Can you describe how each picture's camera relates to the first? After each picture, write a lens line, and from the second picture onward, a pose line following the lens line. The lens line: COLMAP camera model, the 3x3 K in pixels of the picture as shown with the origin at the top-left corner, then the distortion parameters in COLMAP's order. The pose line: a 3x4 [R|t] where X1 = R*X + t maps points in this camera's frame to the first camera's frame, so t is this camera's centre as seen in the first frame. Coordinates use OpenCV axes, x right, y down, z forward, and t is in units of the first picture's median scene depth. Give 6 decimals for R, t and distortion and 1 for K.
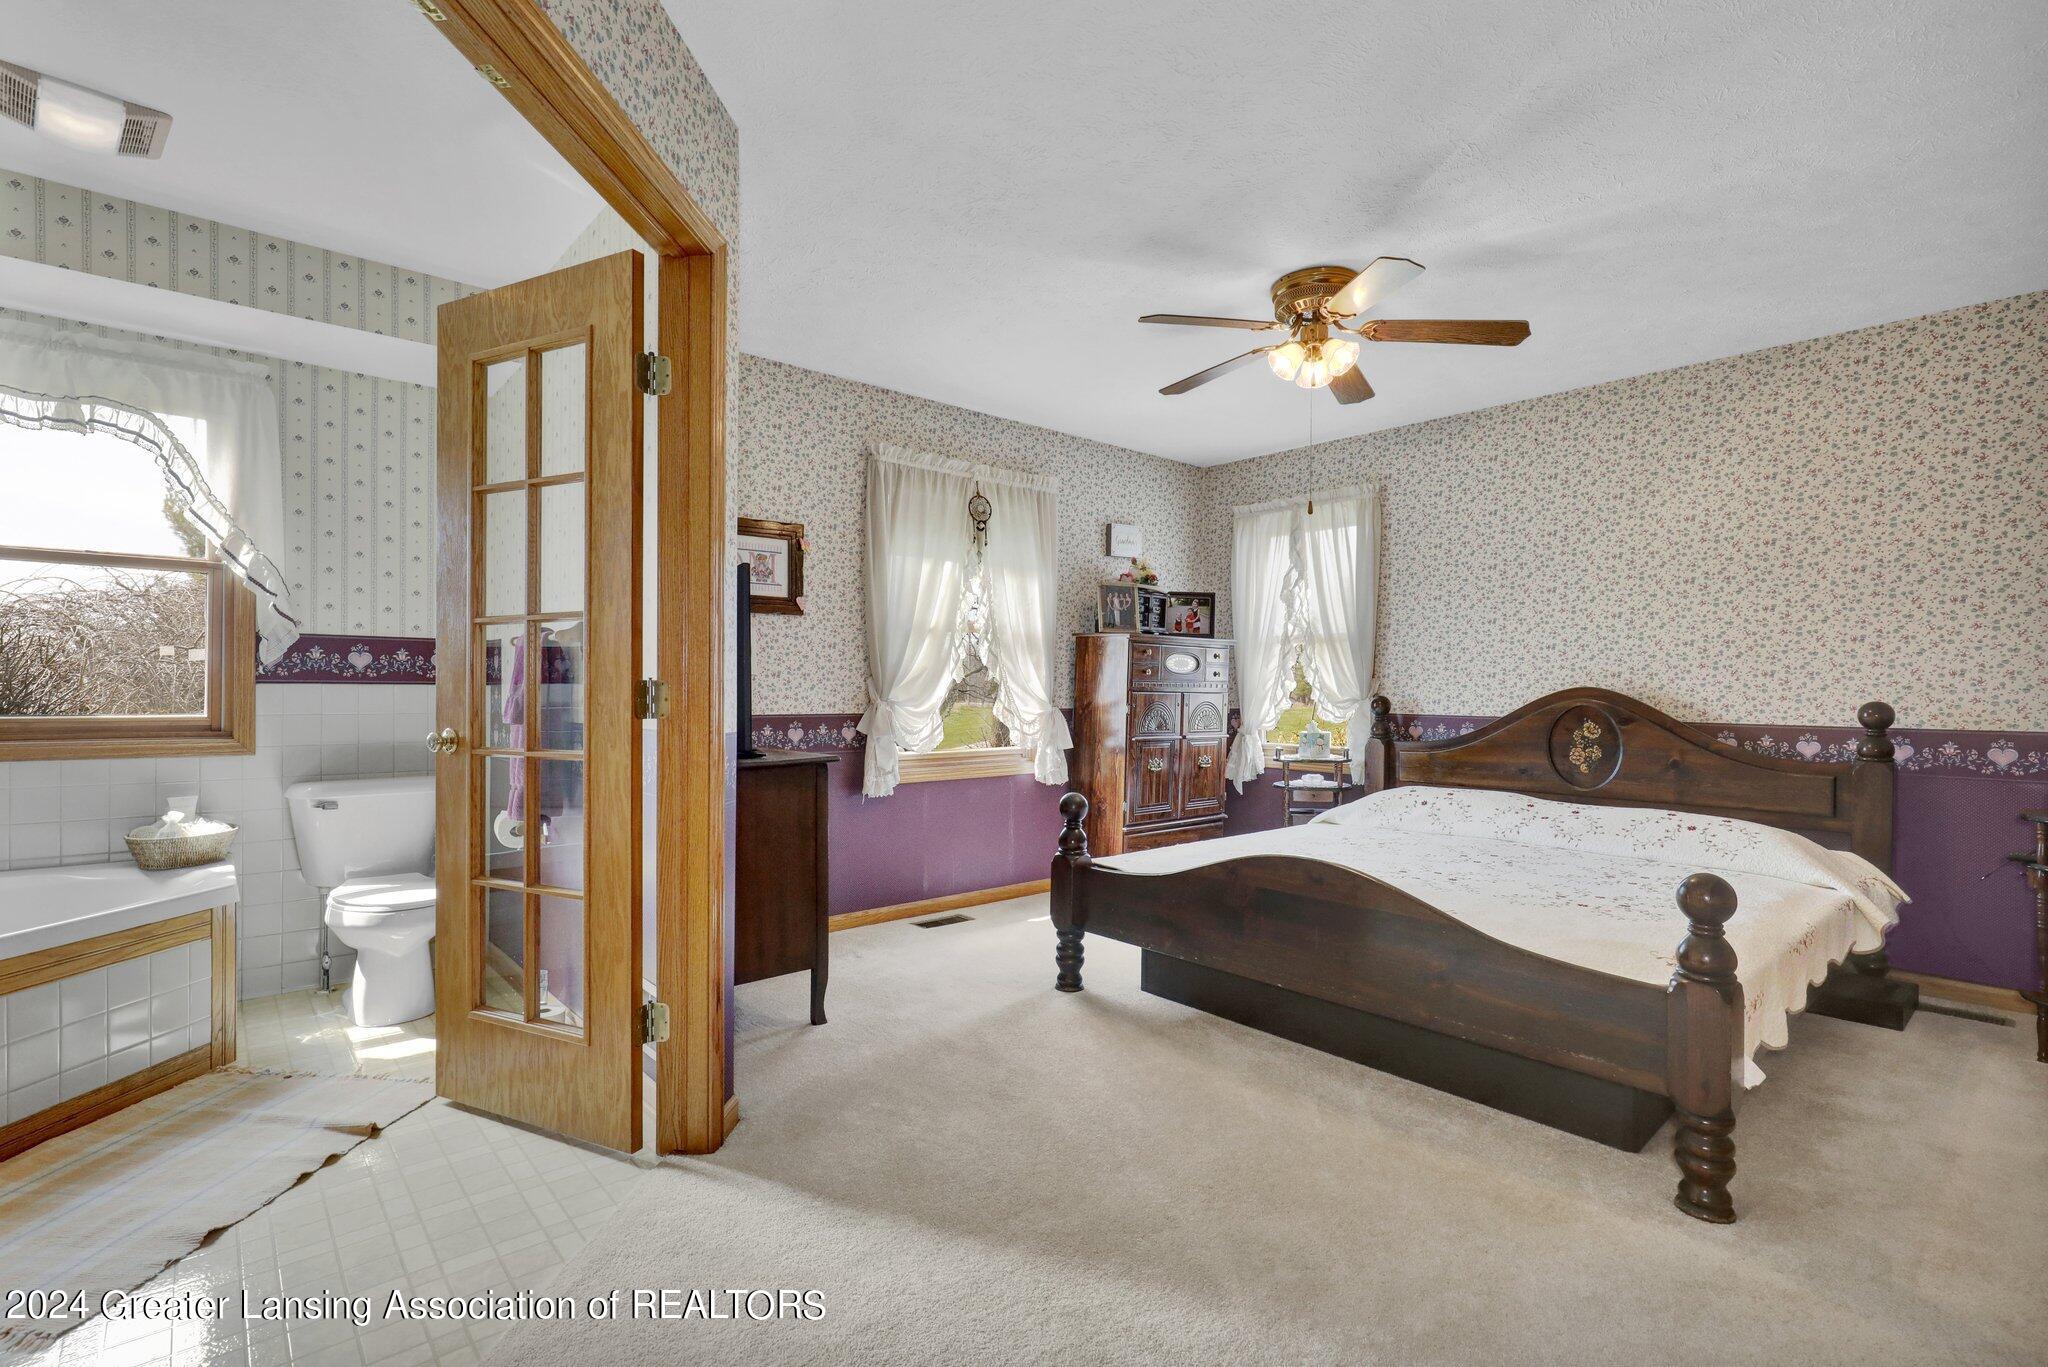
lens RADIAL K [[946.0, 0, 1015.7], [0, 946.0, 692.8], [0, 0, 1]] dist [0.000956, 0.000049]
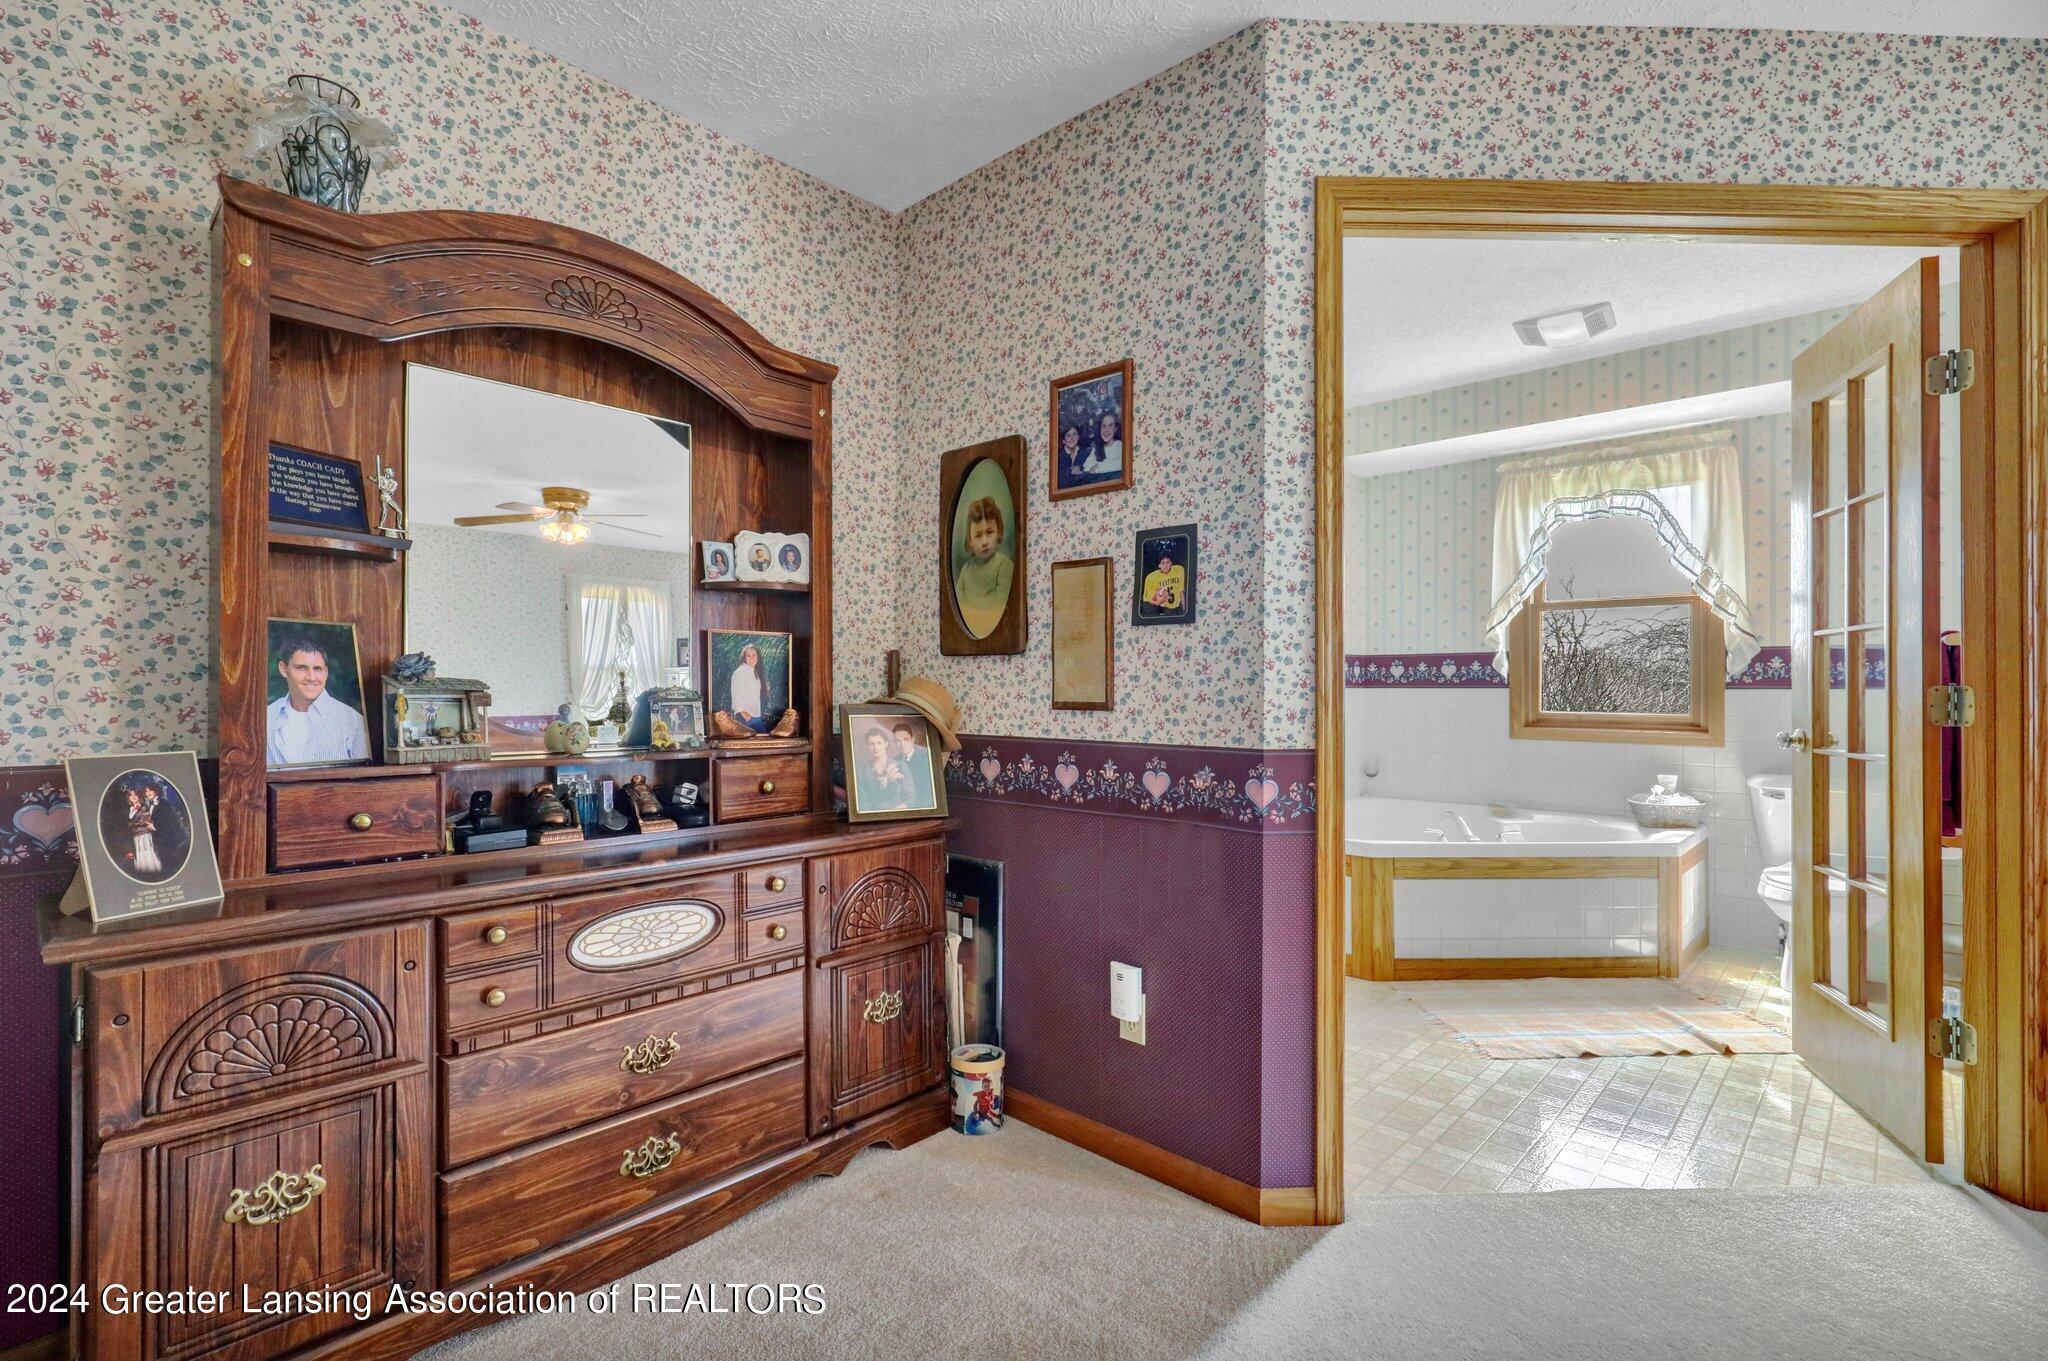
lens RADIAL K [[946.0, 0, 1024.0], [0, 946.0, 682.6], [0, 0, 1]] dist [0.000956, 0.000049]
pose [[0.107897, -0.010830, -0.994103, 0.332967], [-0.004565, 0.999925, -0.011389, -0.000585], [0.994152, 0.005767, 0.107839, -0.036365]]
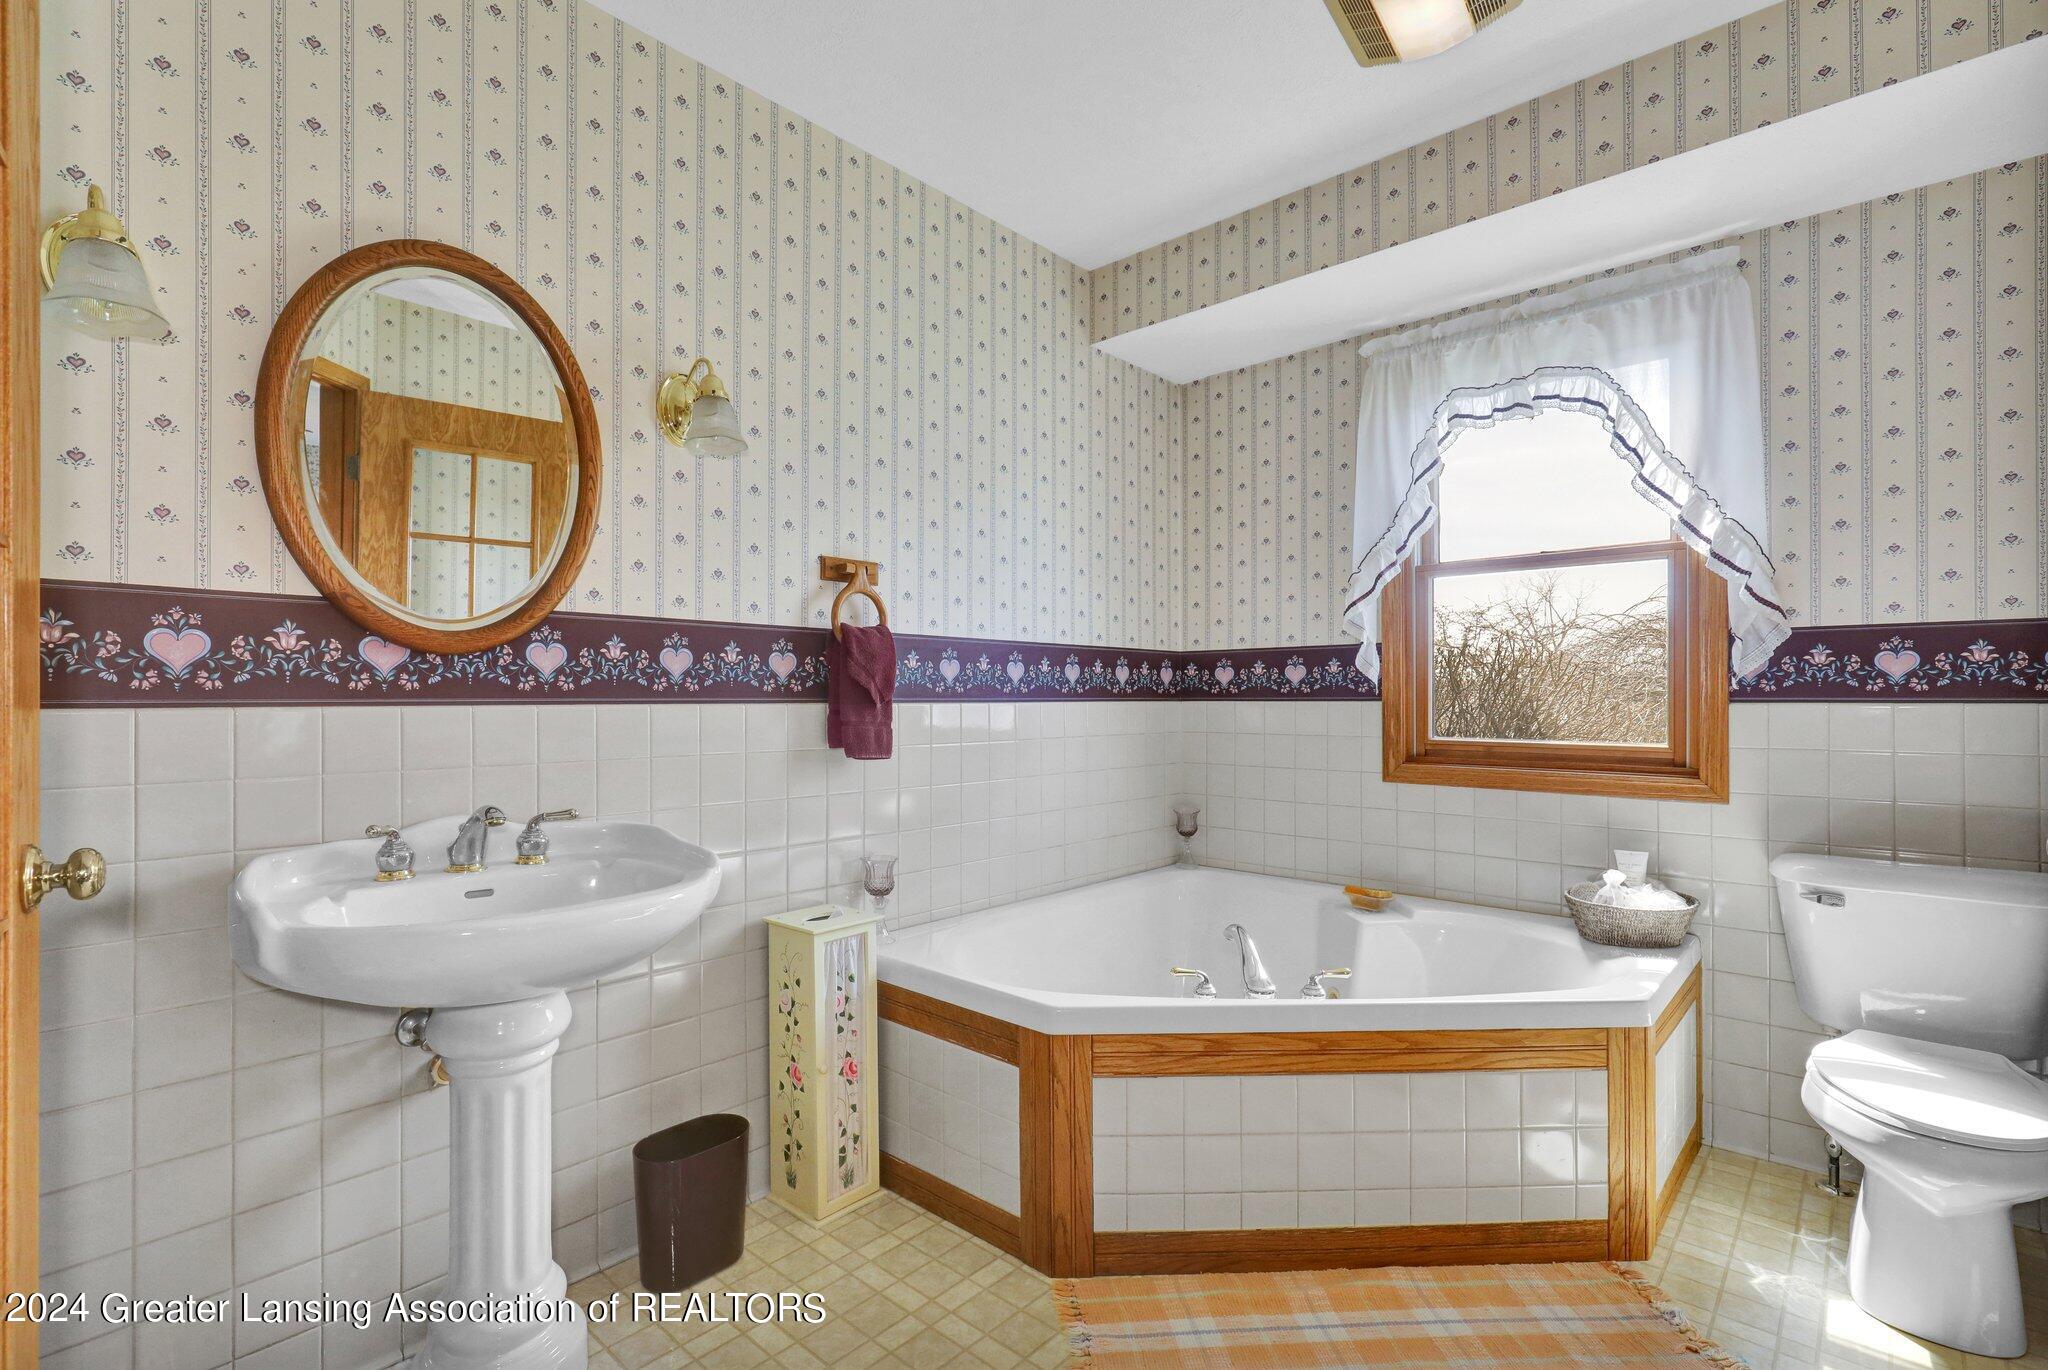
lens RADIAL K [[946.0, 0, 1015.0], [0, 946.0, 693.6], [0, 0, 1]] dist [0.000956, 0.000049]
pose [[0.116033, -0.011303, -0.993181, -0.171798], [-0.001810, 0.999931, -0.011592, -0.007942], [0.993244, 0.003143, 0.116005, 0.408417]]
